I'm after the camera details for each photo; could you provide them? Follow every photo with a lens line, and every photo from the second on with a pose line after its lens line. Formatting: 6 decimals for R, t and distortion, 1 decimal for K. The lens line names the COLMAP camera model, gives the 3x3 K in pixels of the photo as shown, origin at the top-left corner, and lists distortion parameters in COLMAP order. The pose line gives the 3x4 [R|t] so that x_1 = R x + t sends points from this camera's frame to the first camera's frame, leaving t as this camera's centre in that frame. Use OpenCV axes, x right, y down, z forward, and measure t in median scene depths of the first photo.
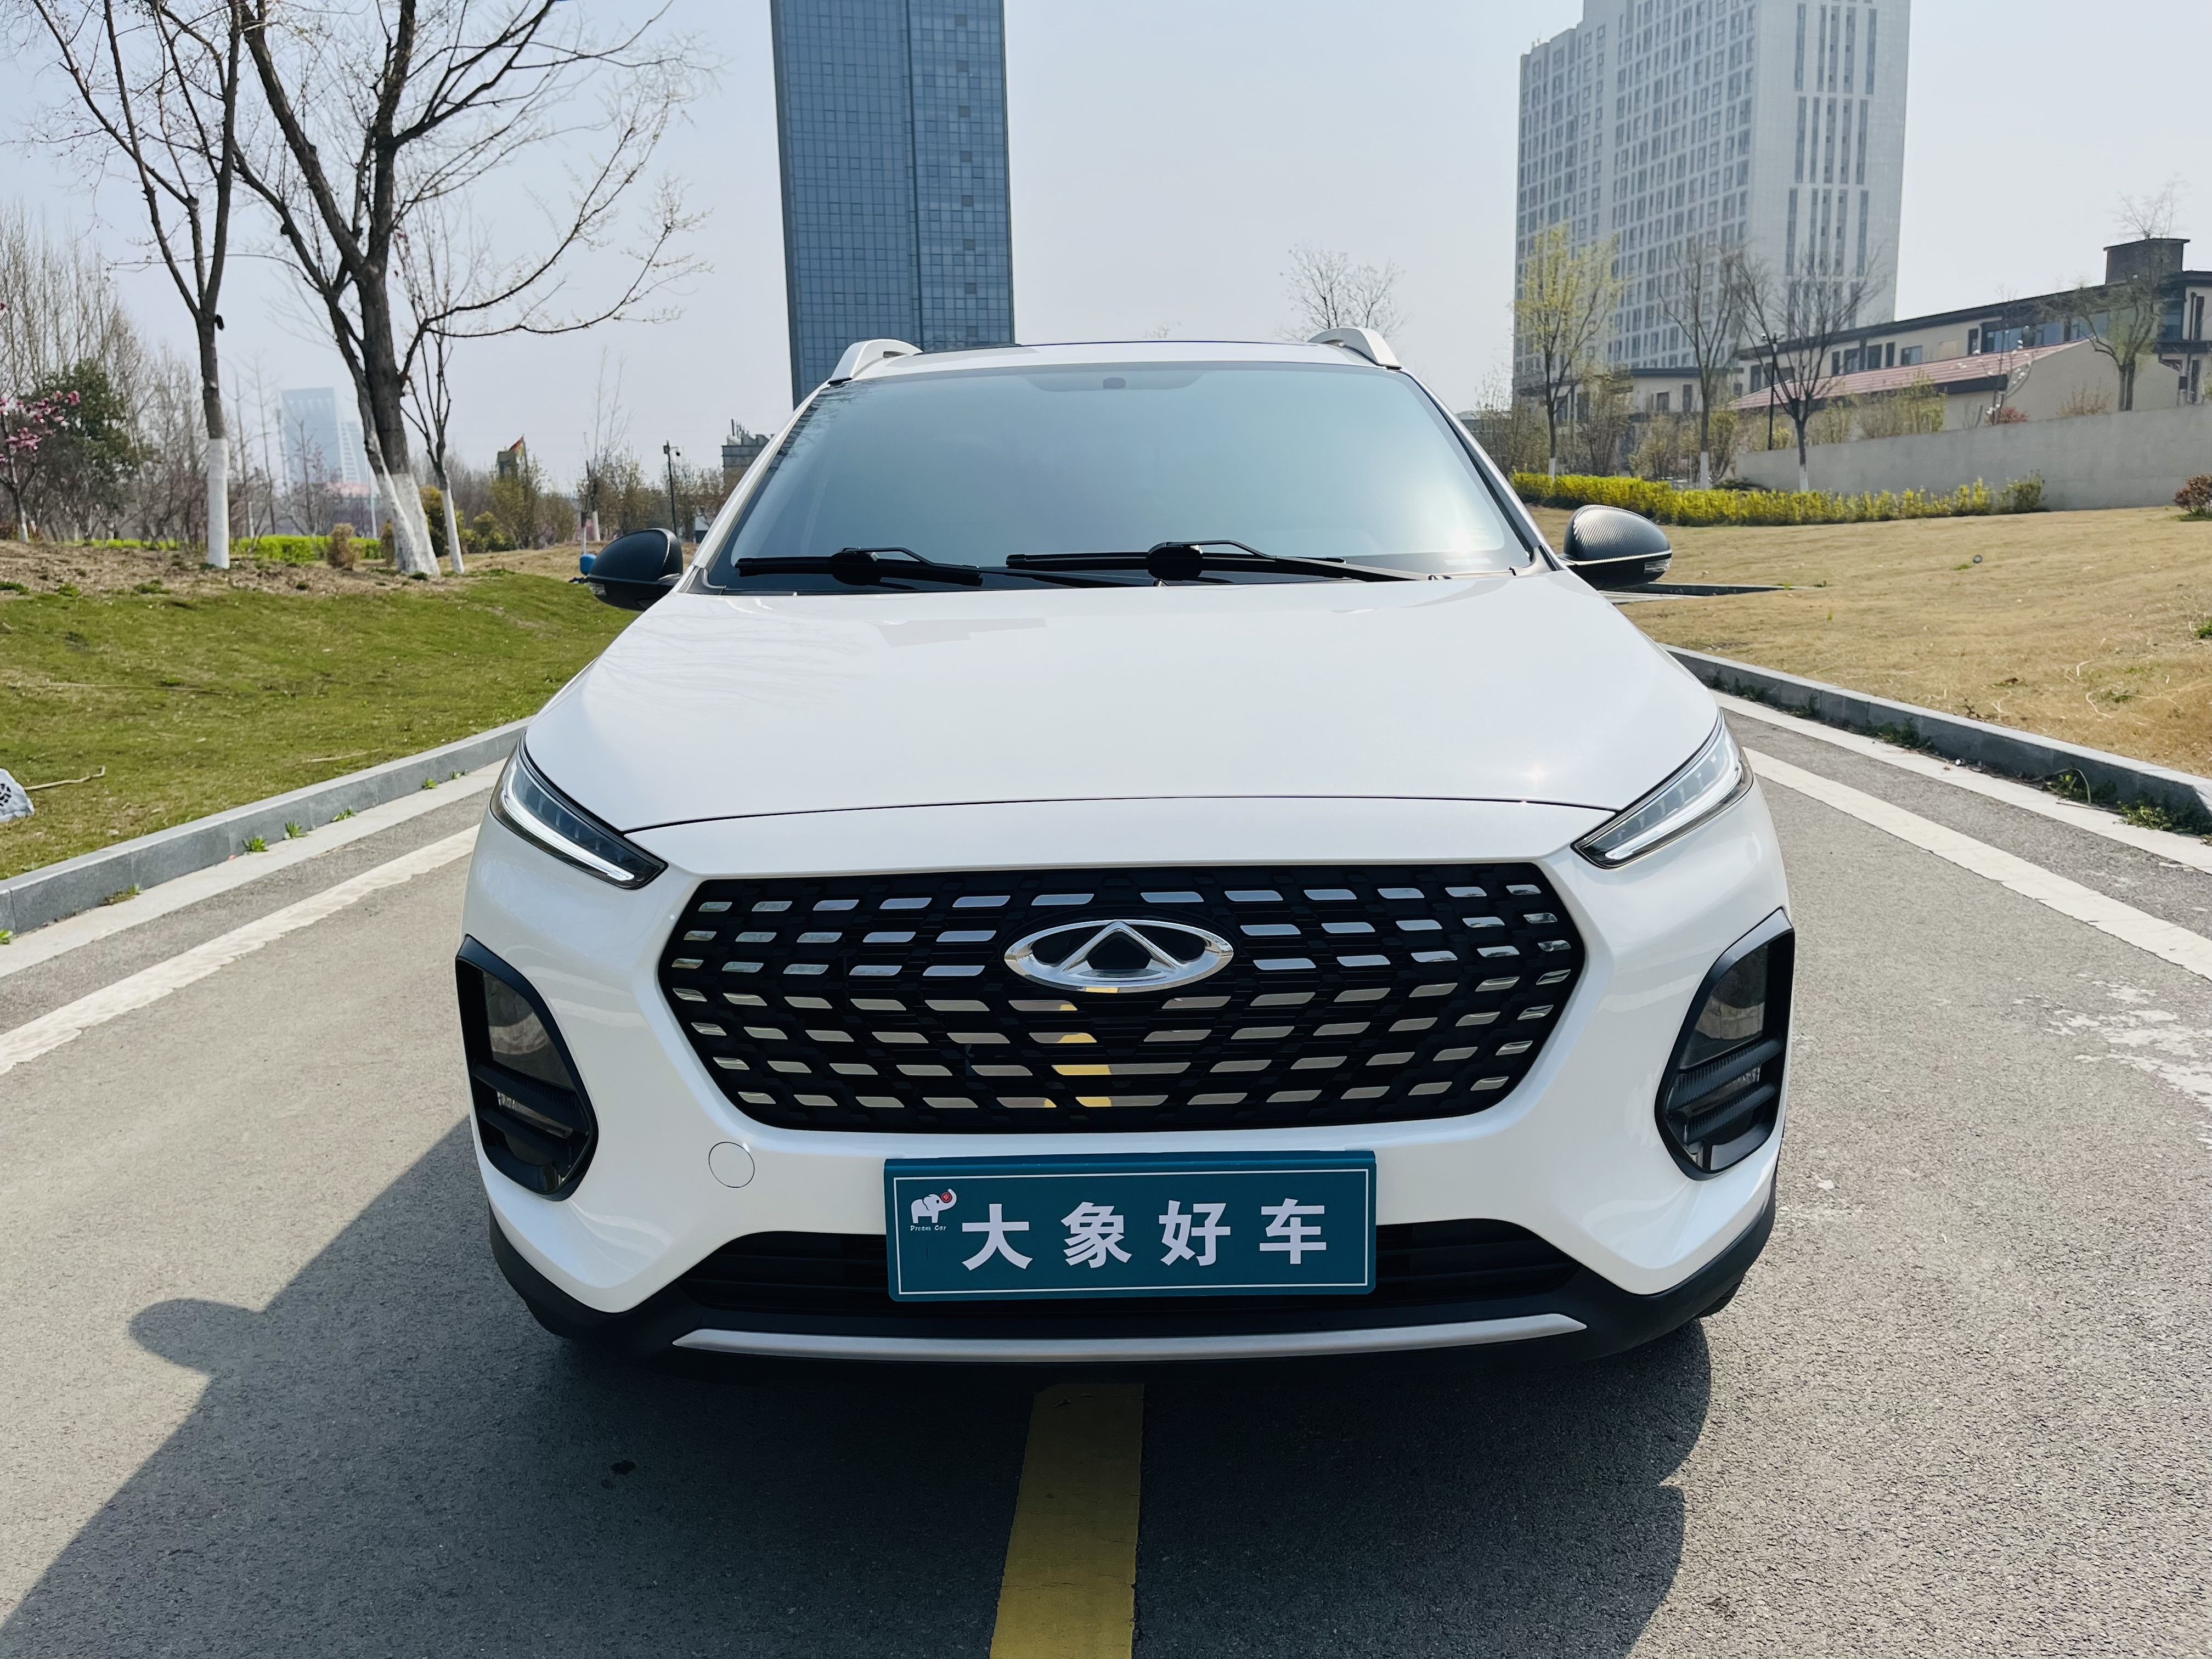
lens RADIAL K [[1670.6, 0, 1105.1], [0, 1670.6, 800.8], [0, 0, 1]] dist [0.114339, -0.170484]
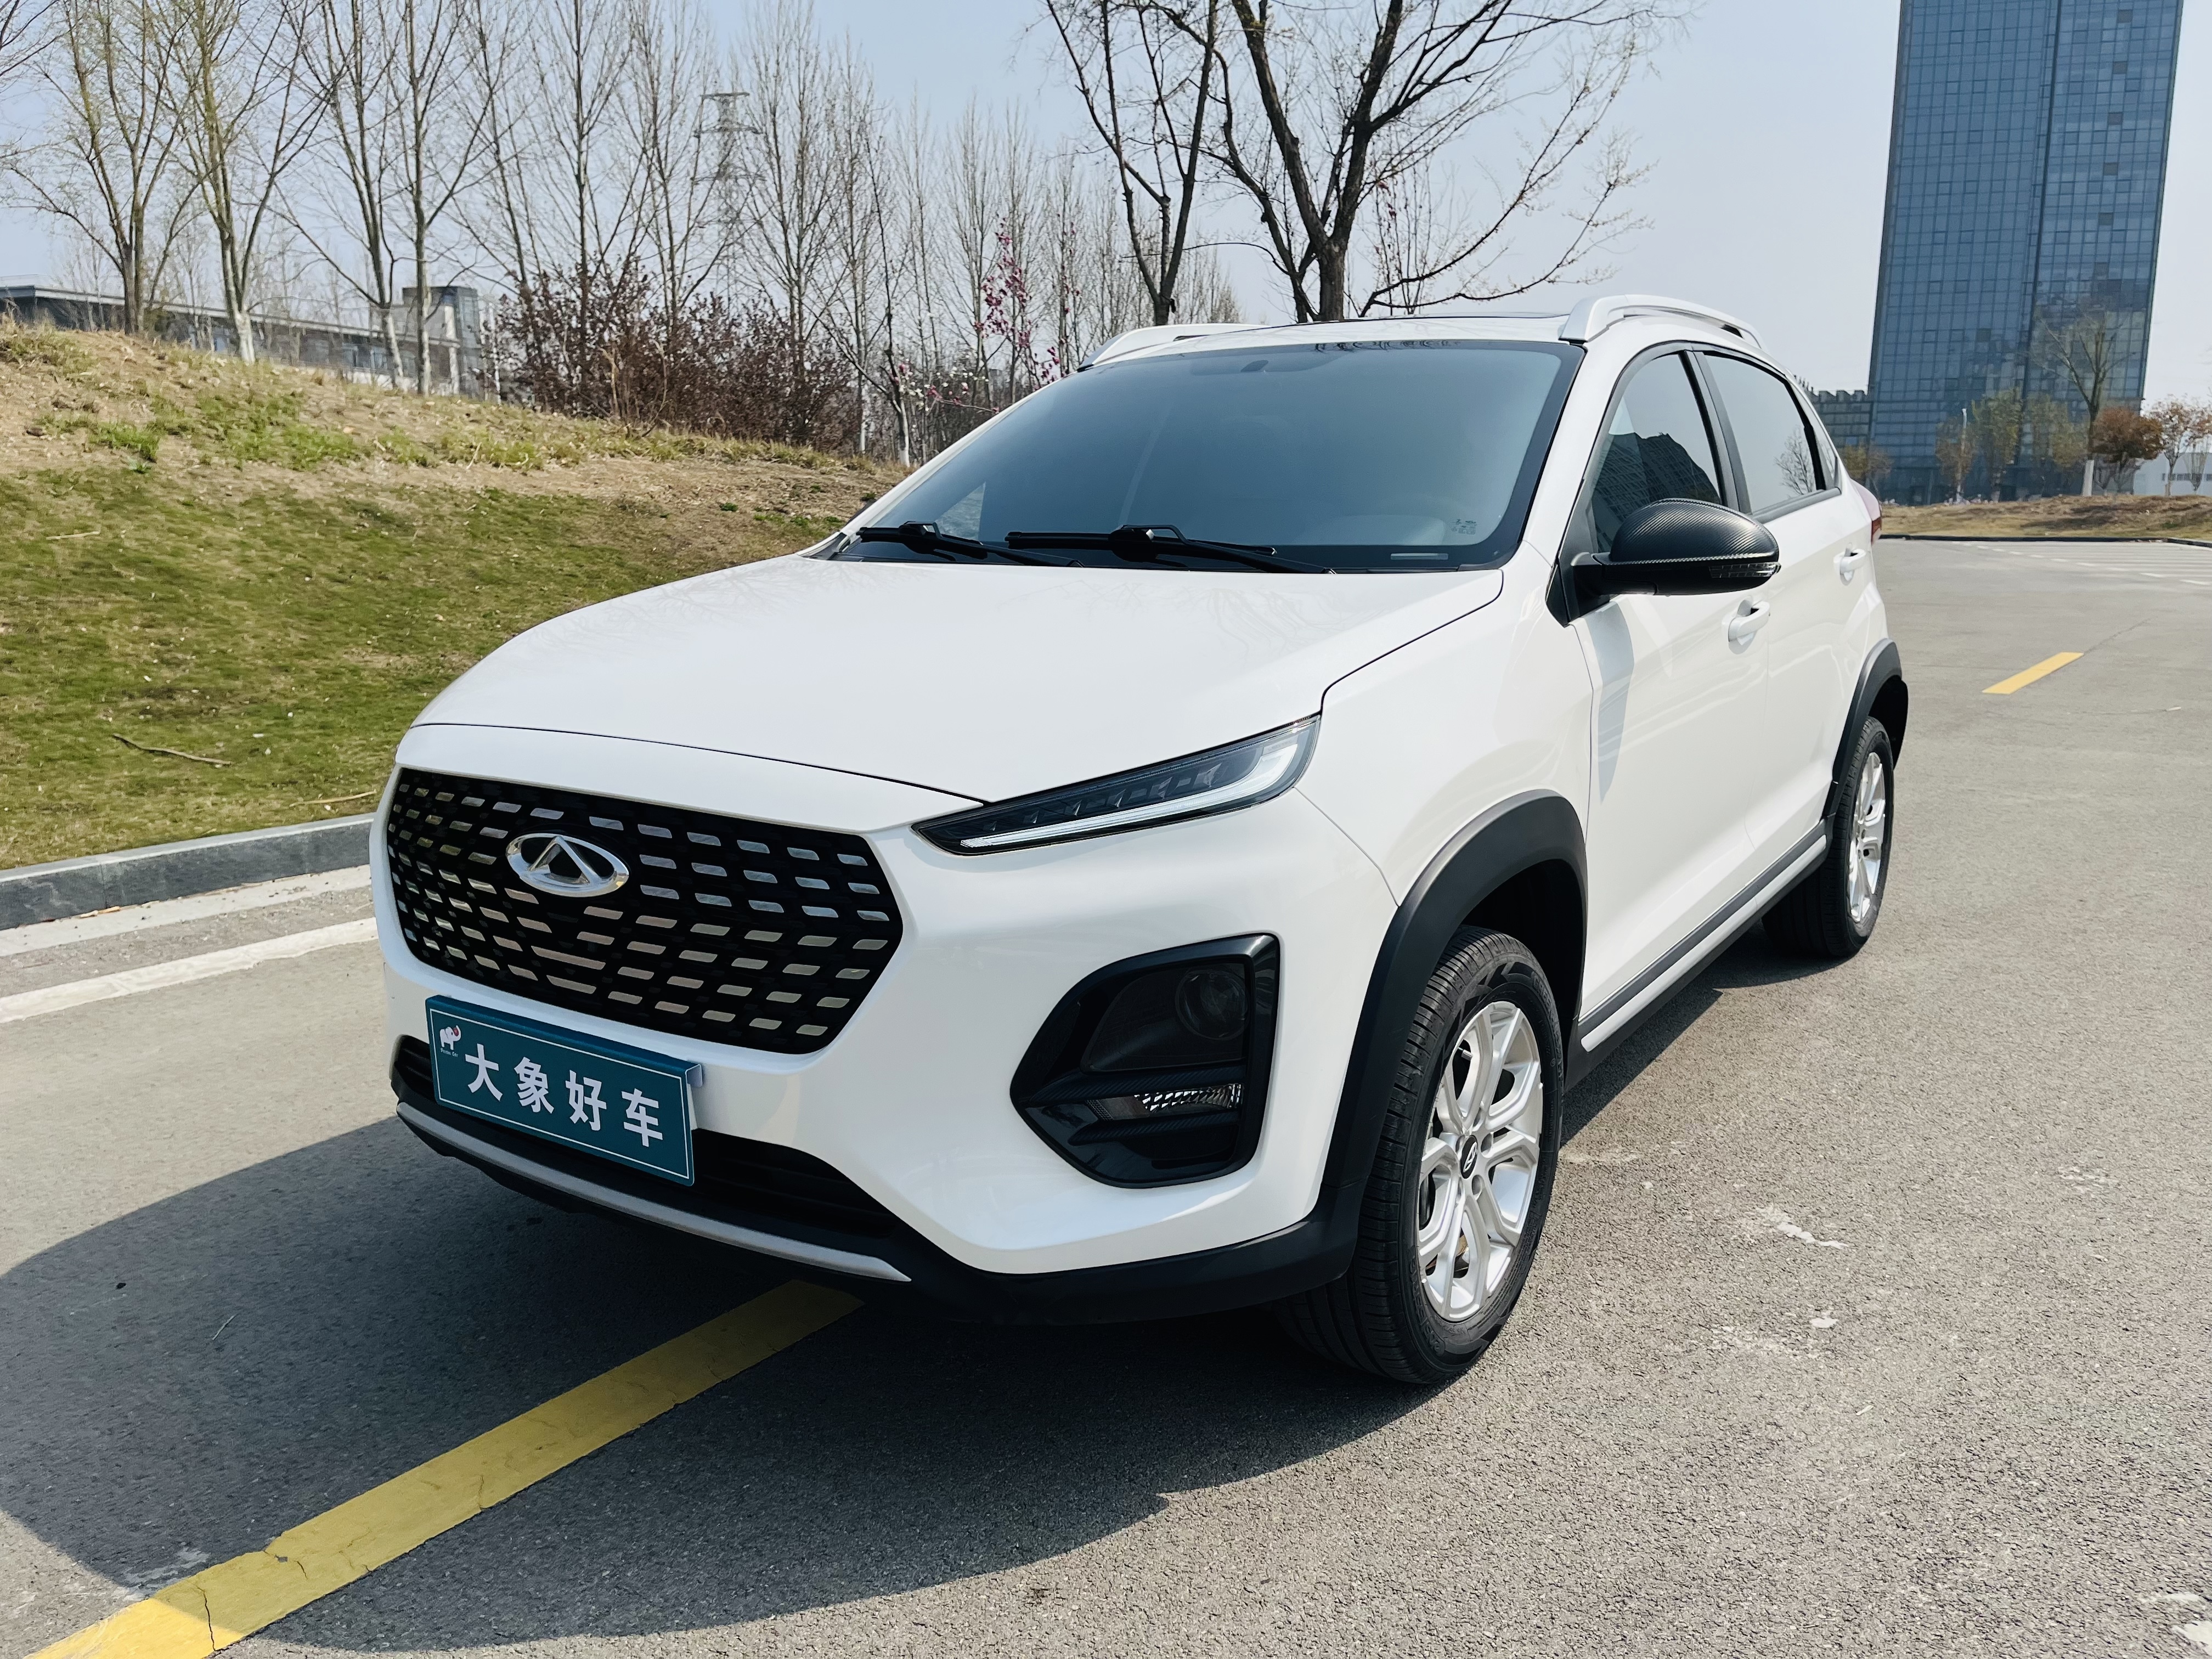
lens RADIAL K [[1668.3, 0, 1111.2], [0, 1668.3, 816.3], [0, 0, 1]] dist [0.106158, -0.158662]
pose [[0.832129, 0.129005, -0.539369, 0.953260], [-0.111844, 0.991622, 0.064624, -0.062673], [0.543187, 0.006550, 0.839586, 0.183574]]
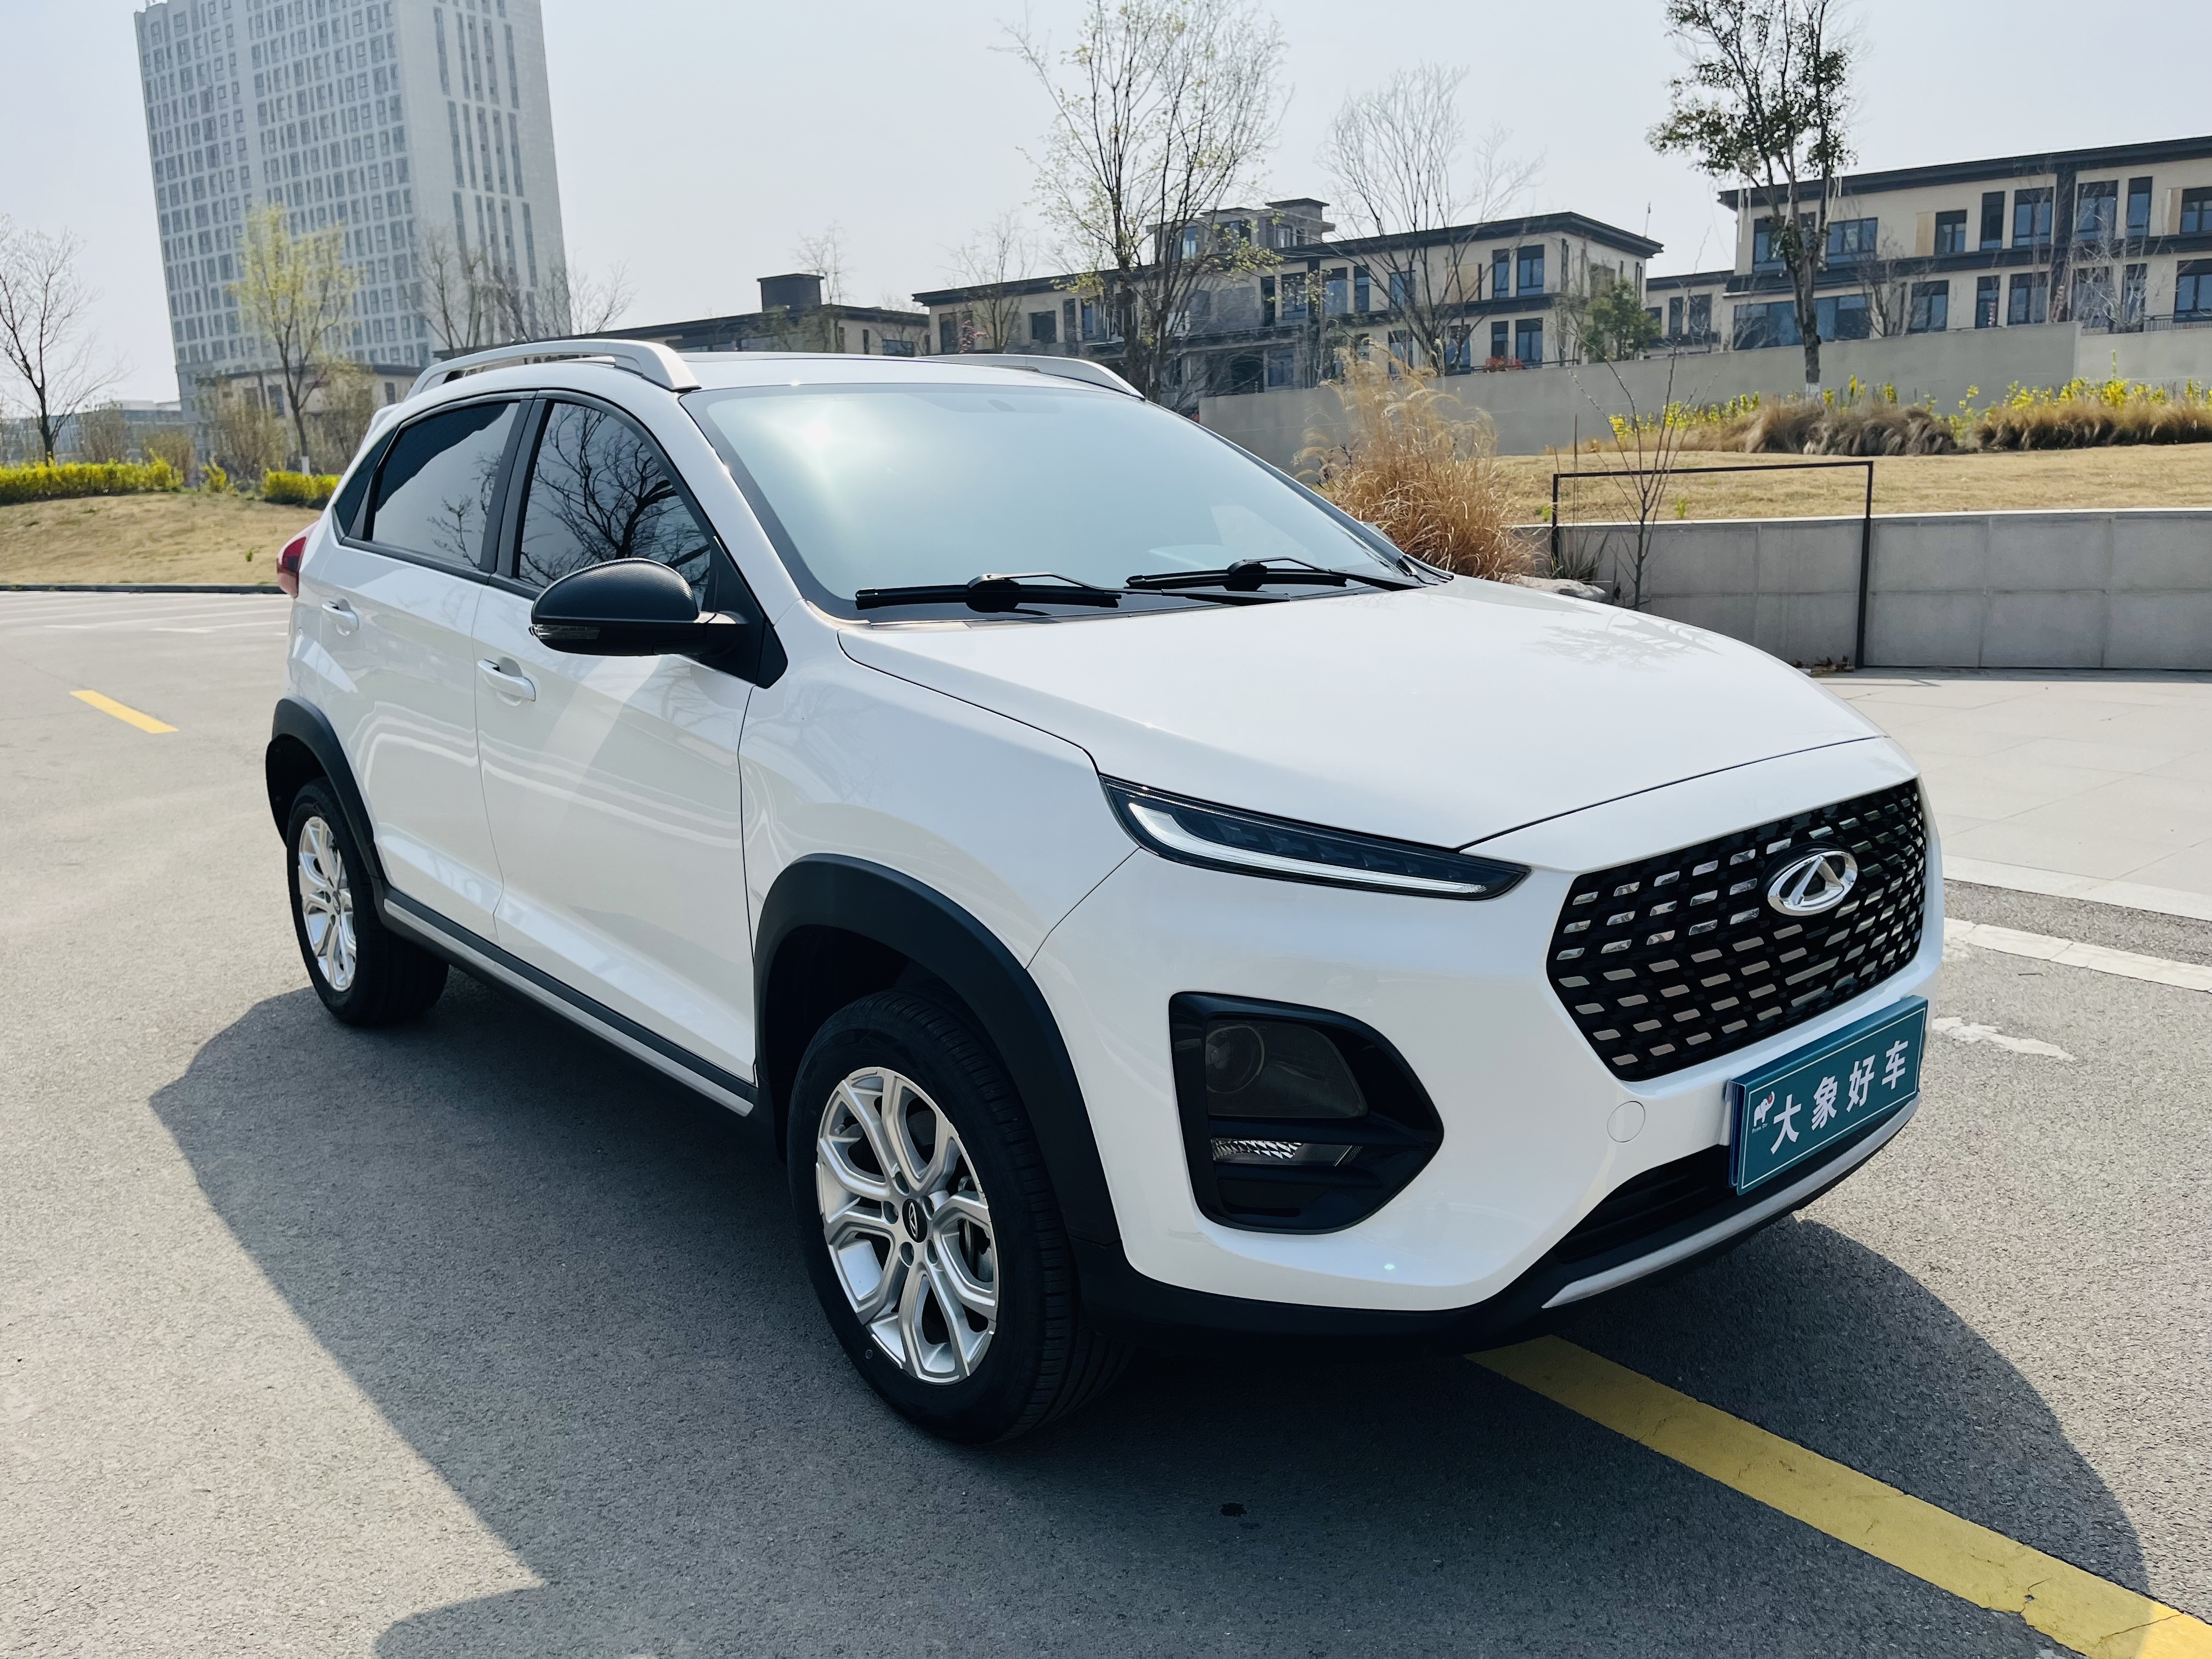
lens RADIAL K [[1670.6, 0, 1105.1], [0, 1670.6, 800.8], [0, 0, 1]] dist [0.114339, -0.170484]
pose [[0.750341, -0.120702, 0.649938, -1.184257], [0.121083, 0.991650, 0.044374, -0.088727], [-0.649868, 0.045401, 0.758690, 0.355098]]
